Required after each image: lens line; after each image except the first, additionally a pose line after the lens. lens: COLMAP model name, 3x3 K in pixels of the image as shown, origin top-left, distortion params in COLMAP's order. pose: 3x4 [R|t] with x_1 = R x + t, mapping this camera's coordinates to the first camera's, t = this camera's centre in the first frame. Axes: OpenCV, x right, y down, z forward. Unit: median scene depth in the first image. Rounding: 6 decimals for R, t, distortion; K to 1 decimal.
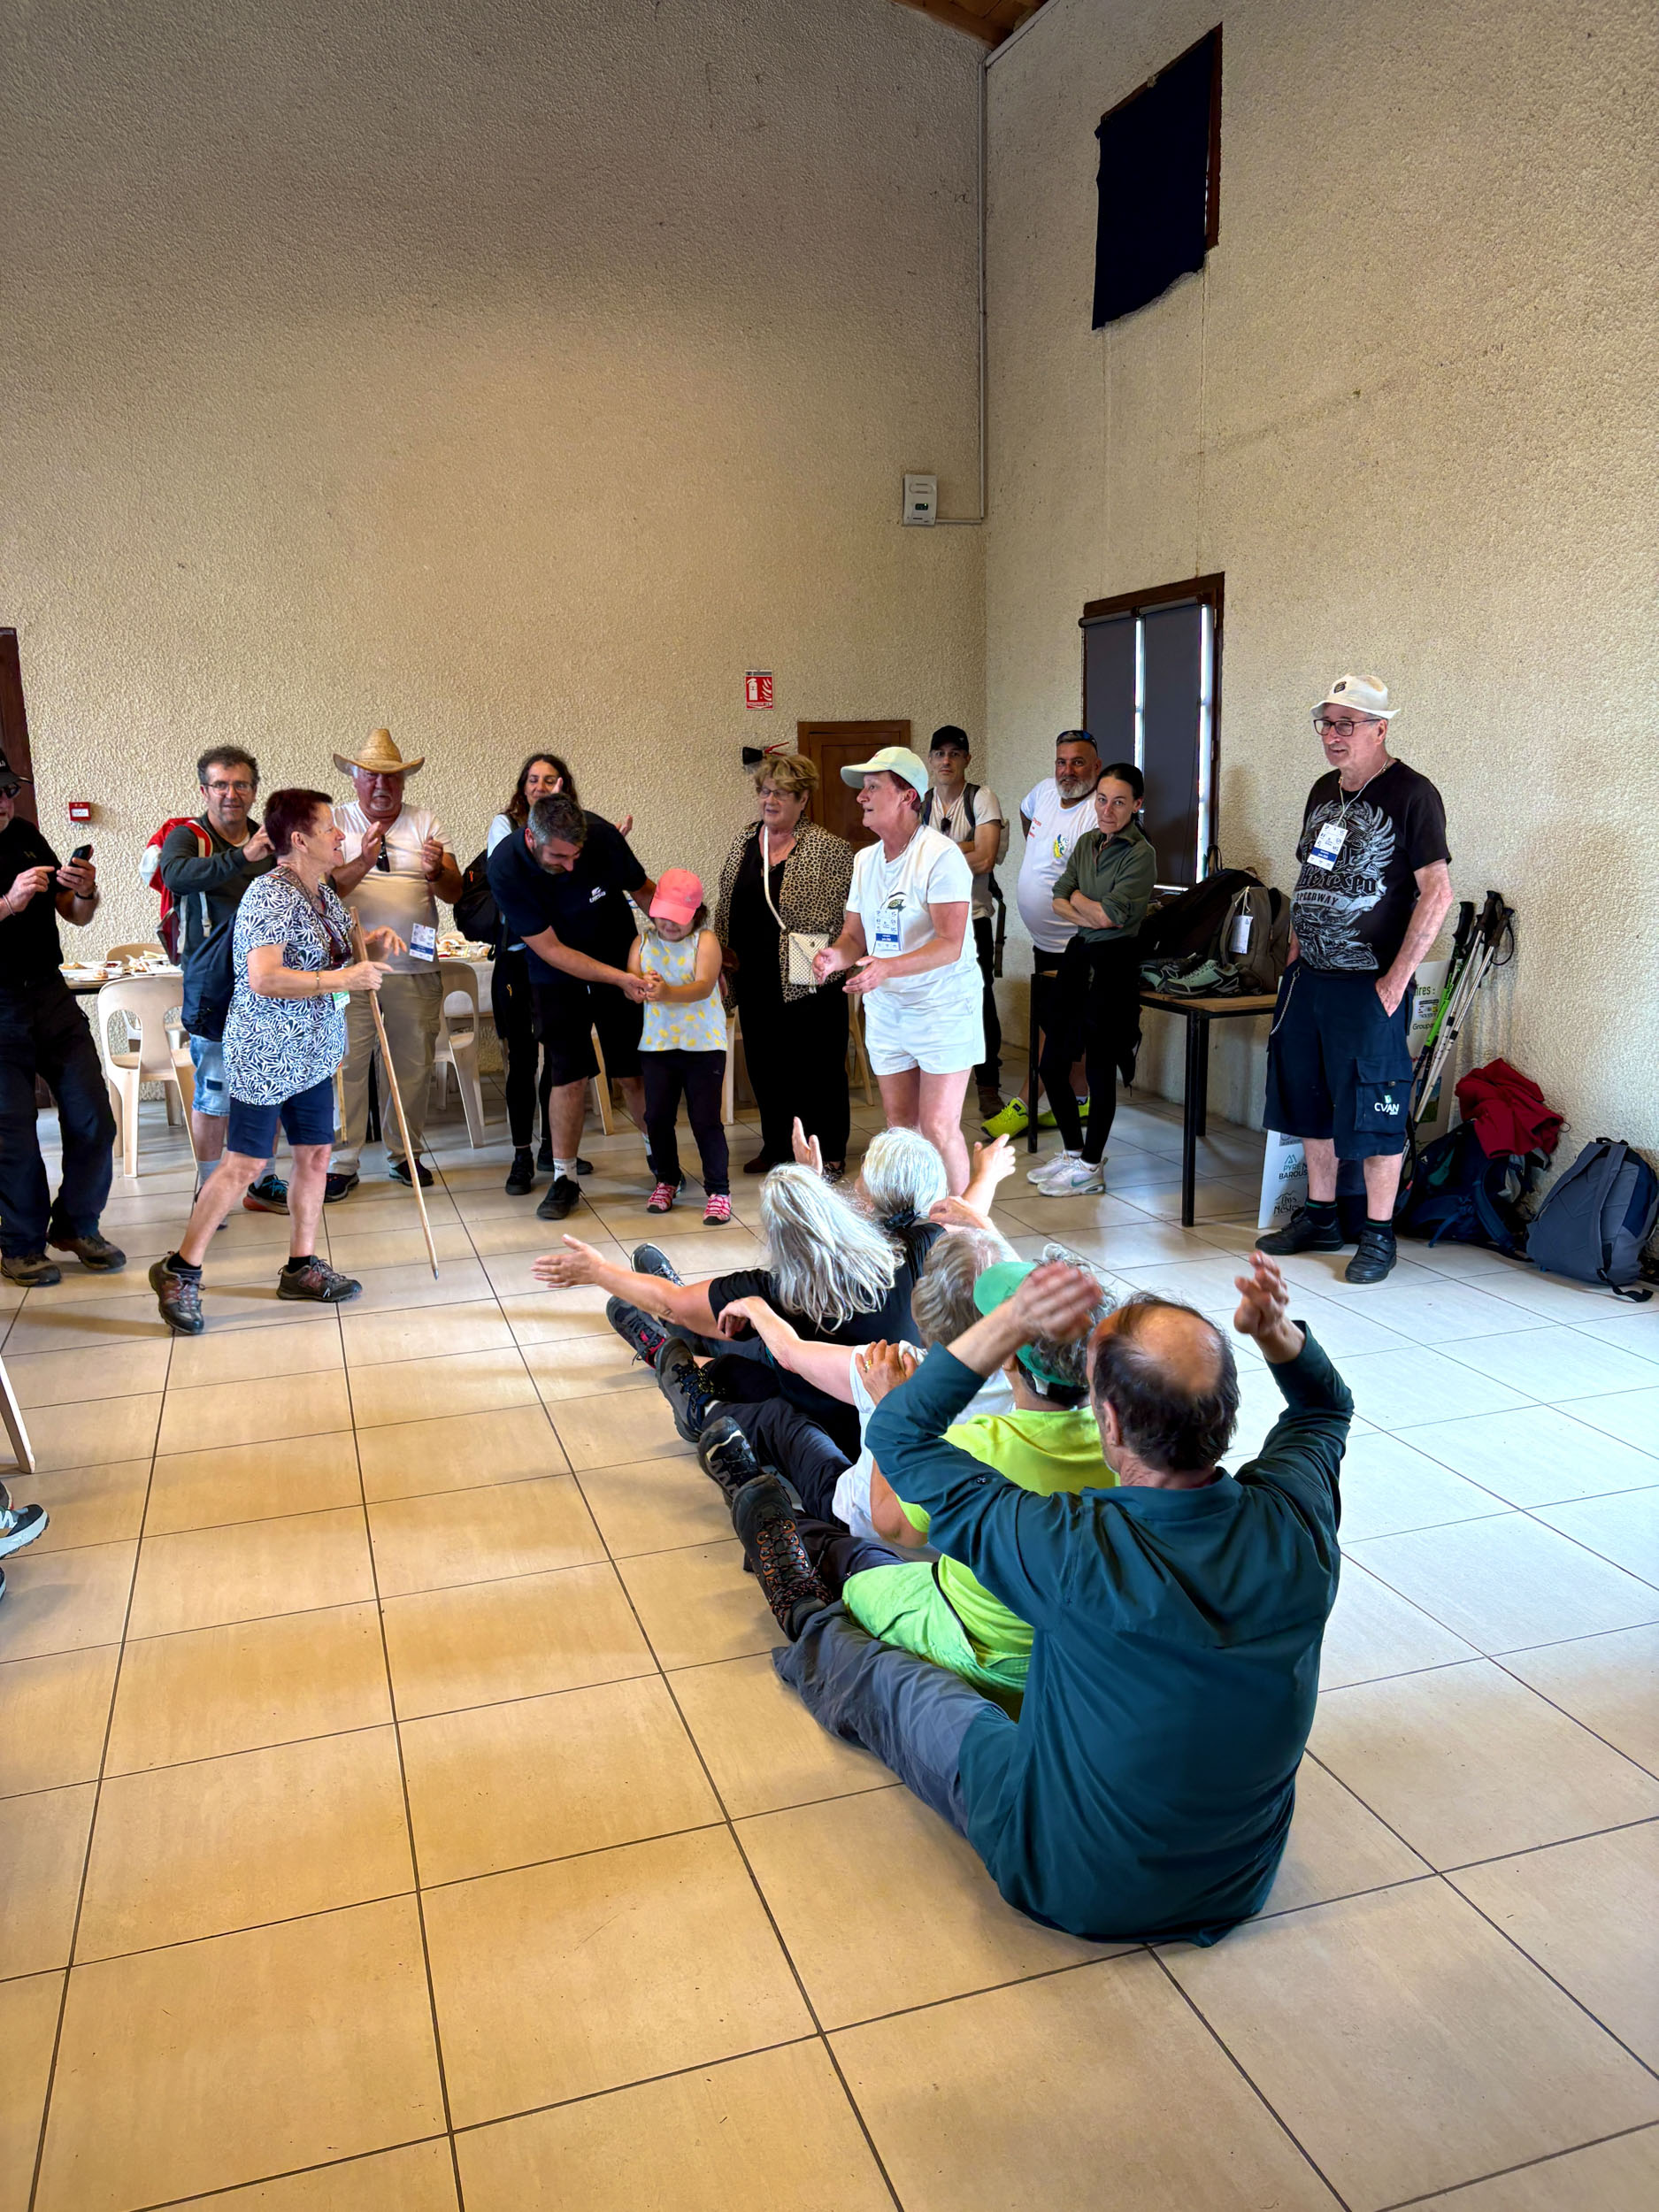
lens RADIAL K [[1677.0, 0, 830.4], [0, 1677.0, 1111.9], [0, 0, 1]] dist [0.037856, -0.005492]
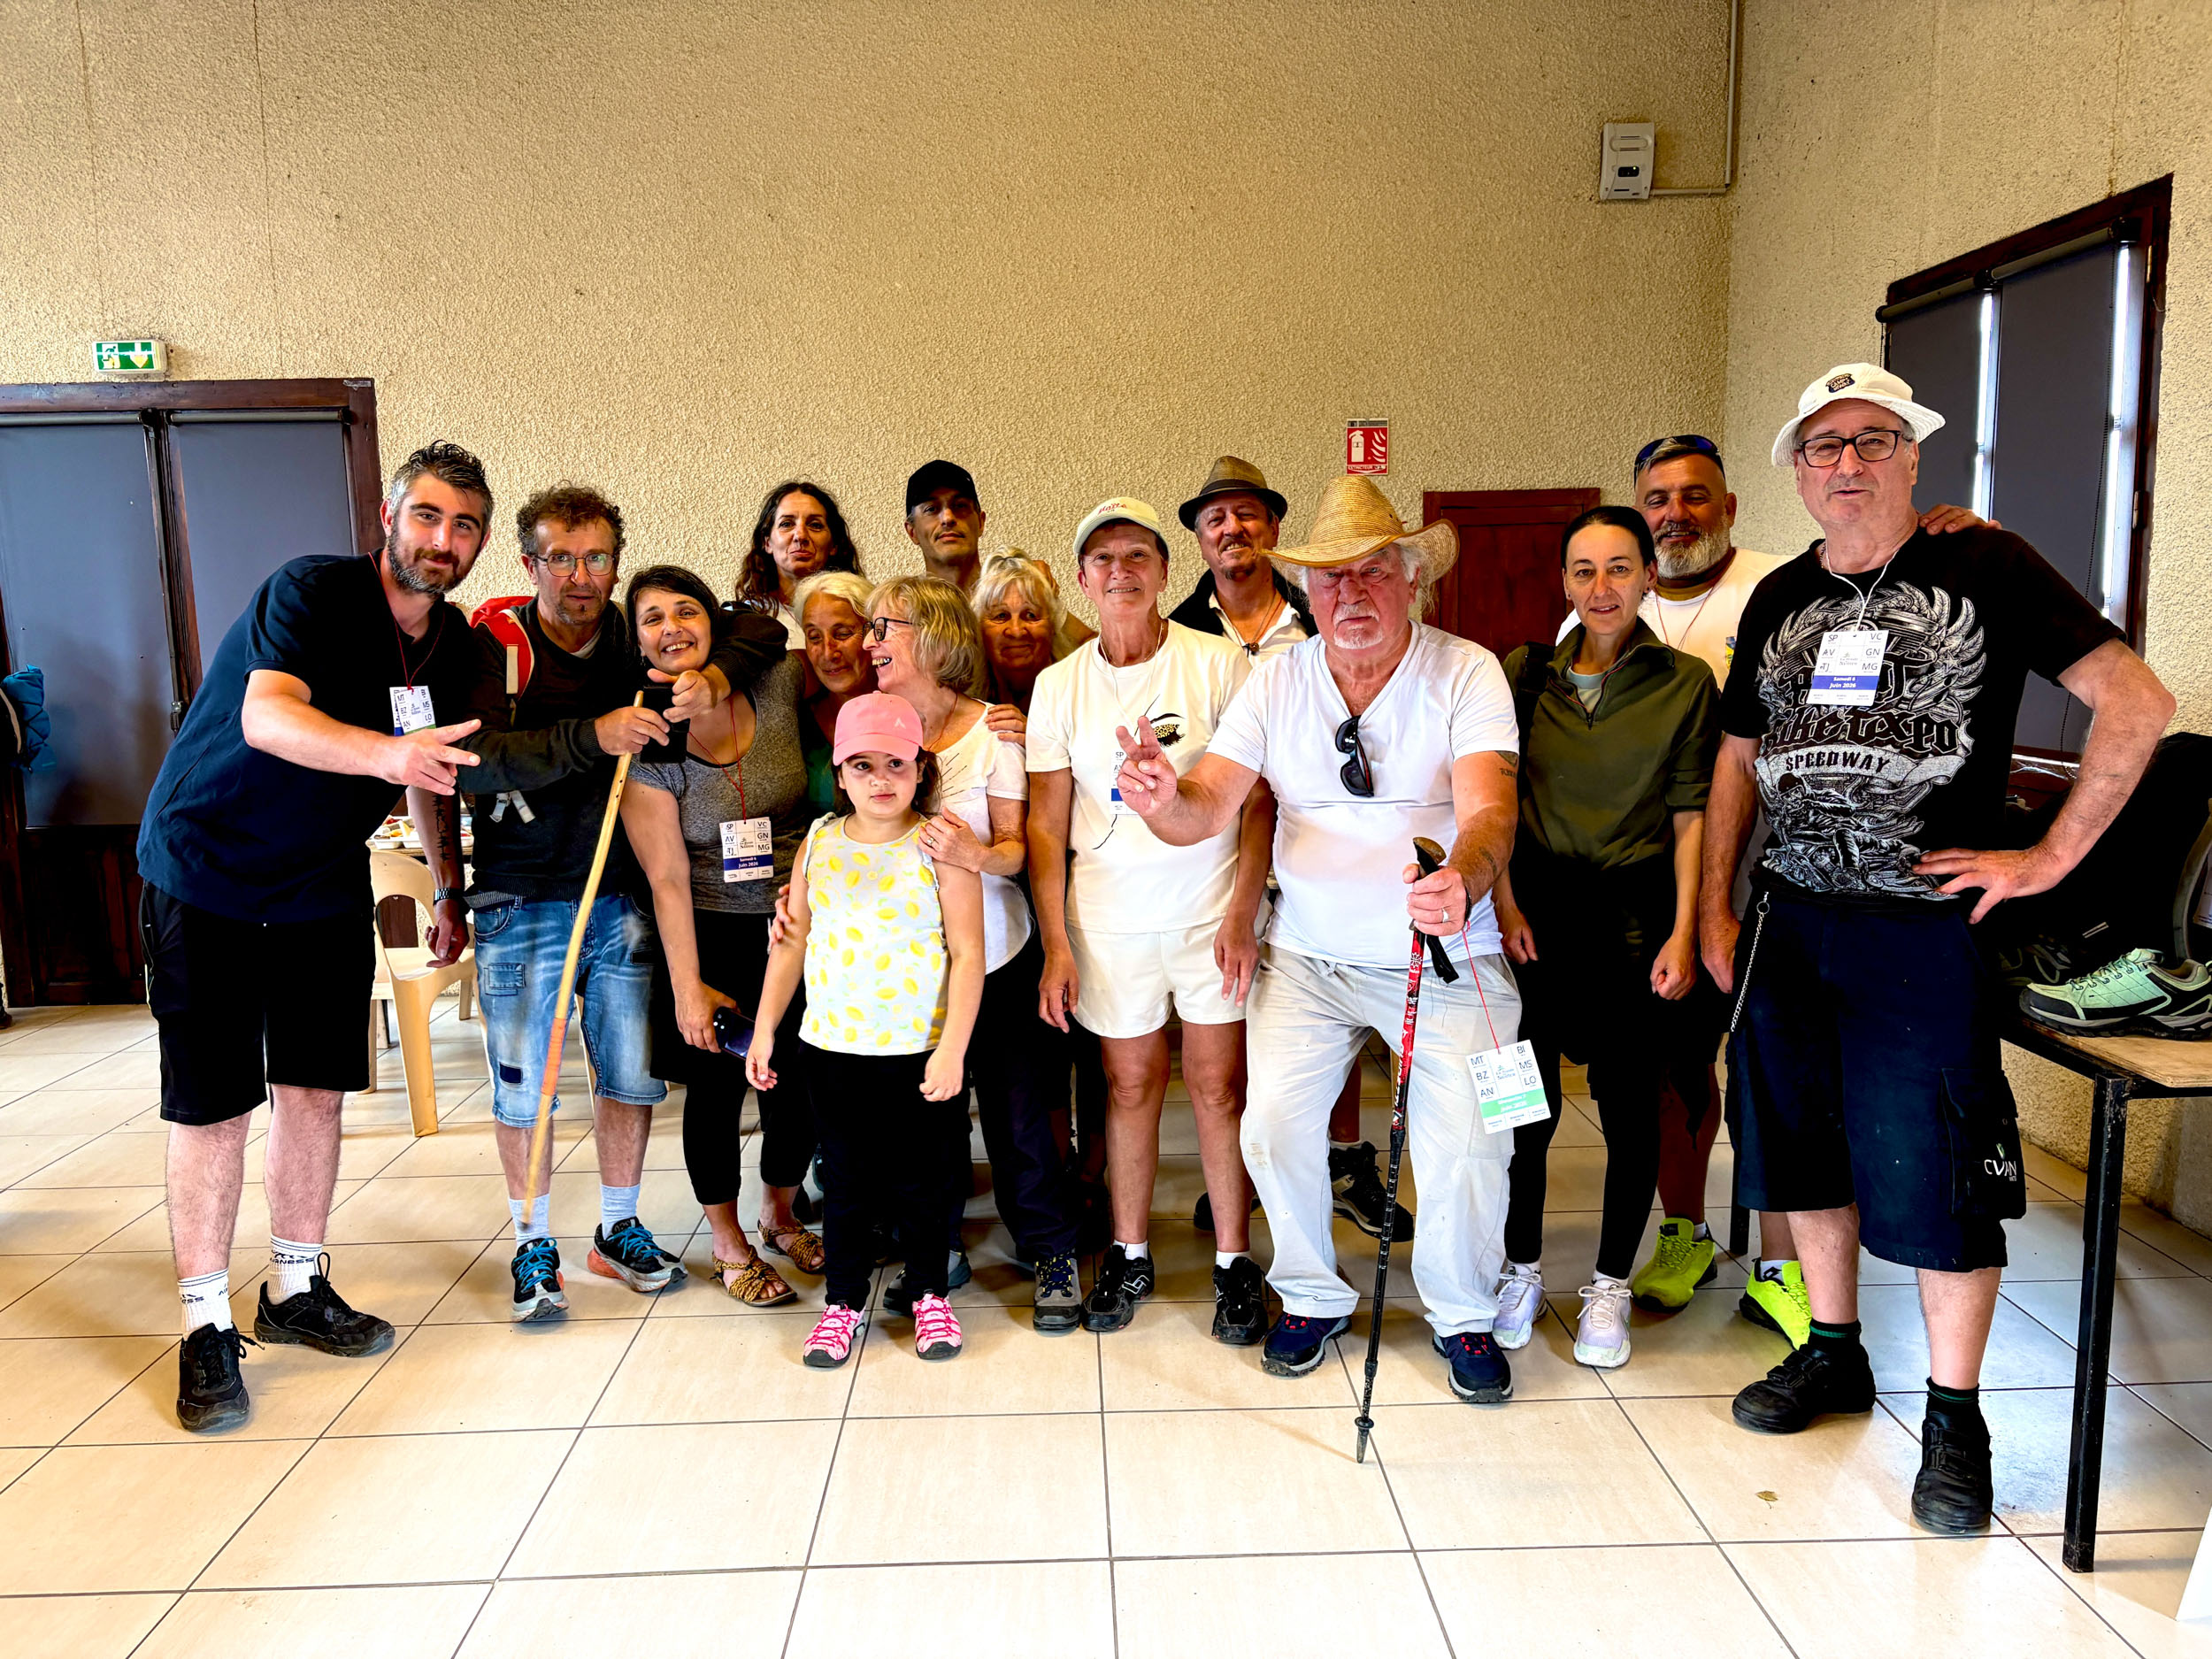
lens RADIAL K [[1677.0, 0, 1104.4], [0, 1677.0, 827.0], [0, 0, 1]] dist [0.037856, -0.005492]
pose [[0.956475, 0.045200, -0.288292, 0.066642], [-0.062634, 0.996705, -0.051535, -0.059117], [0.285013, 0.067349, 0.956155, 0.352628]]
